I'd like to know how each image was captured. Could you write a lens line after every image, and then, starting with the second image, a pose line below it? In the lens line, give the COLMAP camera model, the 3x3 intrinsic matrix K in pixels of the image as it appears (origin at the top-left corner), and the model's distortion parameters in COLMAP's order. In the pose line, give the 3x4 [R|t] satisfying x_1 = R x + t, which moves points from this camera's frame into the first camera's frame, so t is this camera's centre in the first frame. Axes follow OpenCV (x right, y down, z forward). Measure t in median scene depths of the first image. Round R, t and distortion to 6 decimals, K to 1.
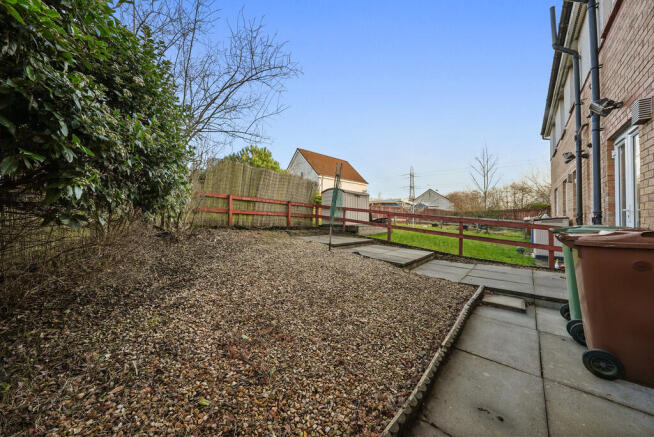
lens RADIAL K [[231.8, 0, 327.0], [0, 231.8, 218.5], [0, 0, 1]] dist [-0.000467, -0.000051]
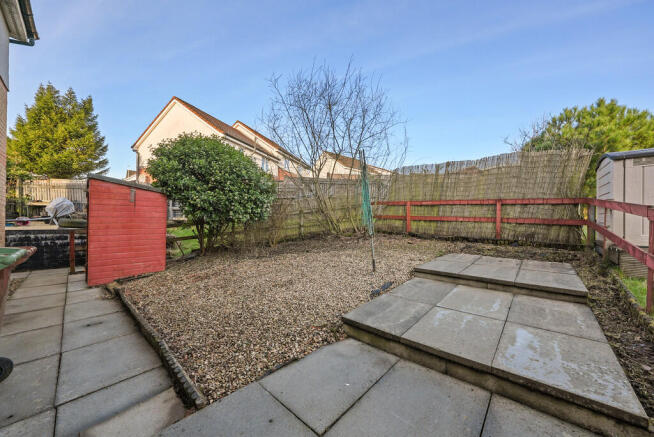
lens RADIAL K [[231.8, 0, 327.0], [0, 231.8, 218.5], [0, 0, 1]] dist [-0.000467, -0.000051]
pose [[-0.019272, -0.025851, -0.999480, 0.546195], [-0.019252, 0.999490, -0.025480, 0.004035], [0.999629, 0.018751, -0.019760, 0.618150]]
